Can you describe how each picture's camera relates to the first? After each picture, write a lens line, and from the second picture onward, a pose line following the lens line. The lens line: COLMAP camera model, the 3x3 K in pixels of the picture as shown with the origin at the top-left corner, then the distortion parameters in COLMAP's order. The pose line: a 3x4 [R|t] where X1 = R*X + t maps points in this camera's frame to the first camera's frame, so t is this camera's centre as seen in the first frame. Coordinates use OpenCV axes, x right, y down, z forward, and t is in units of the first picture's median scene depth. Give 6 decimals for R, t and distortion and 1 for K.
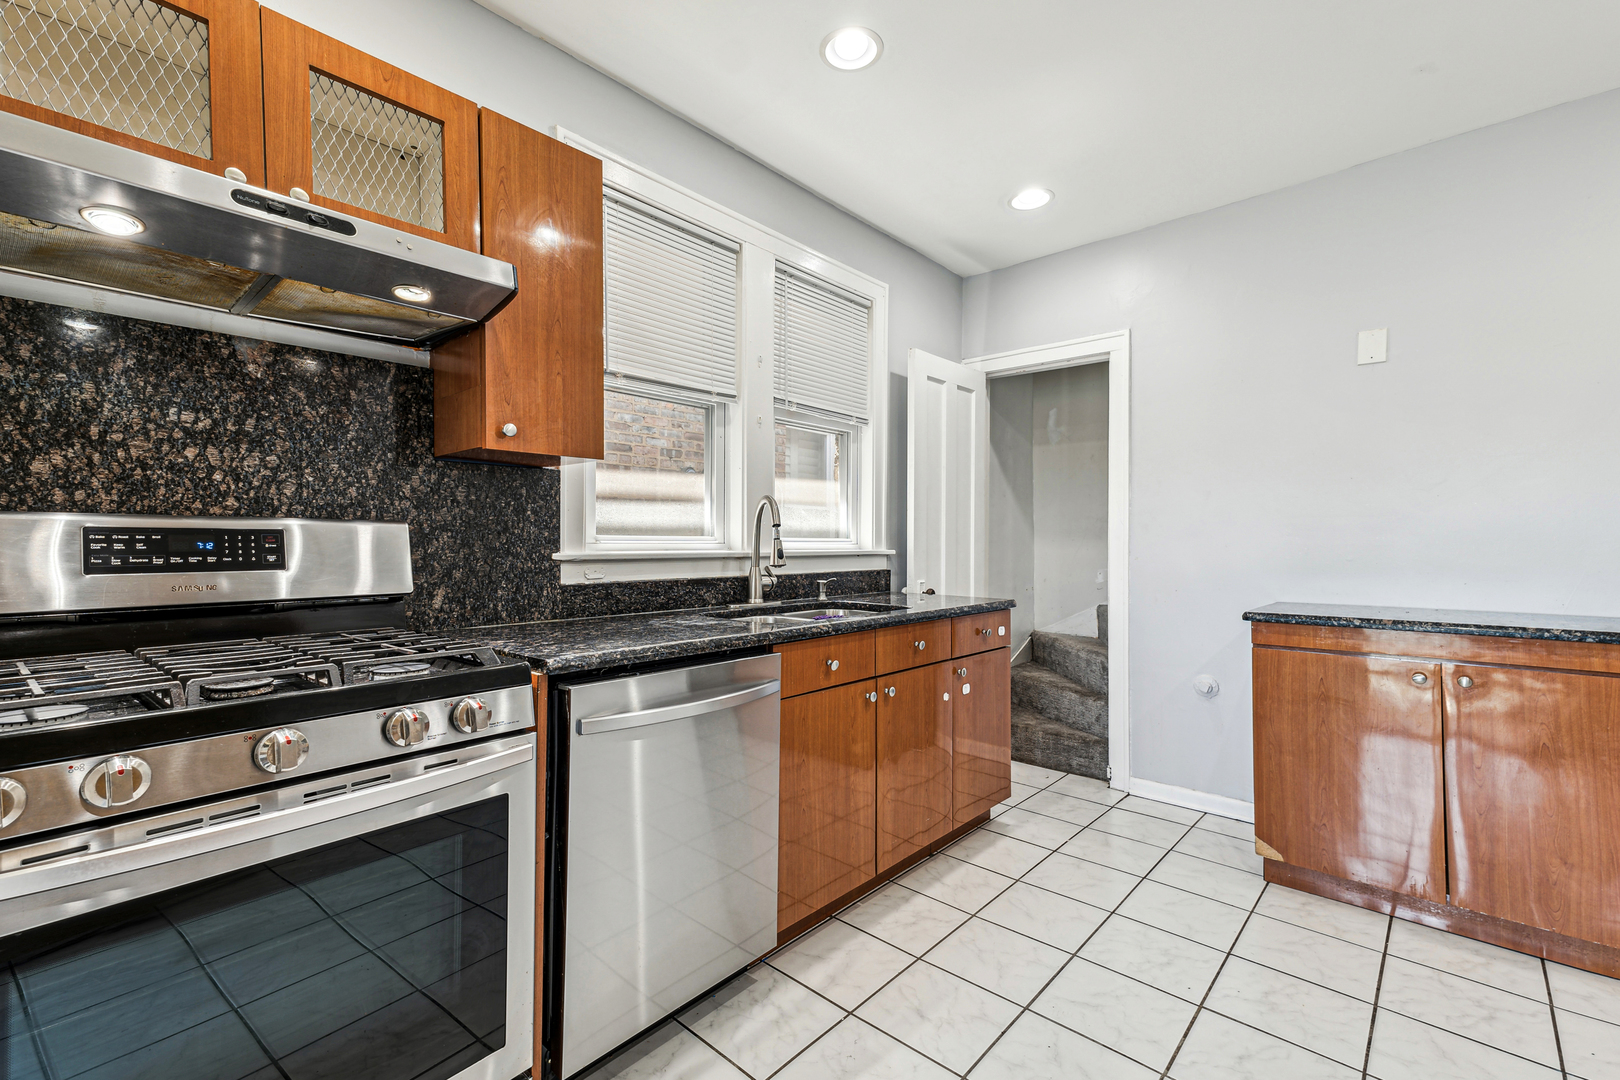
lens RADIAL K [[700.5, 0, 787.5], [0, 700.5, 543.4], [0, 0, 1]] dist [0.022077, 0.000053]
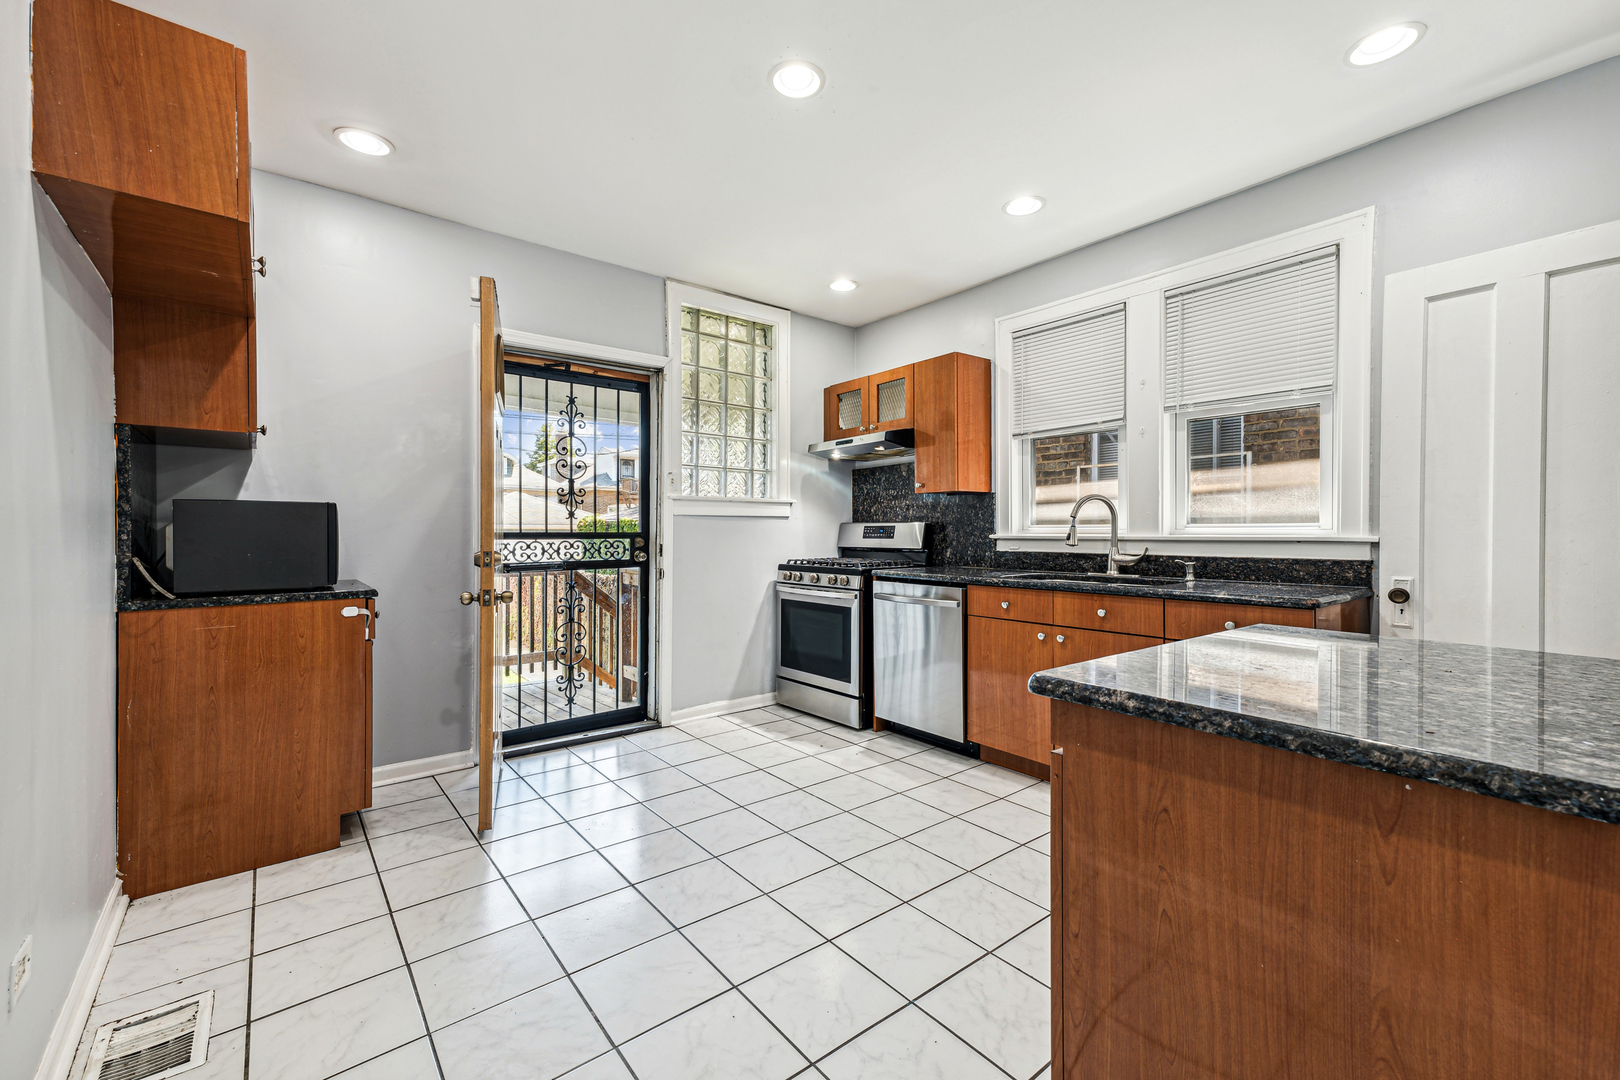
lens RADIAL K [[669.9, 0, 807.2], [0, 669.9, 536.6], [0, 0, 1]] dist [0.021505, 0.000191]
pose [[-0.148816, 0.008794, -0.988826, 1.589473], [0.003256, 0.999959, 0.008403, 0.001435], [0.988860, -0.001969, -0.148839, 0.746326]]
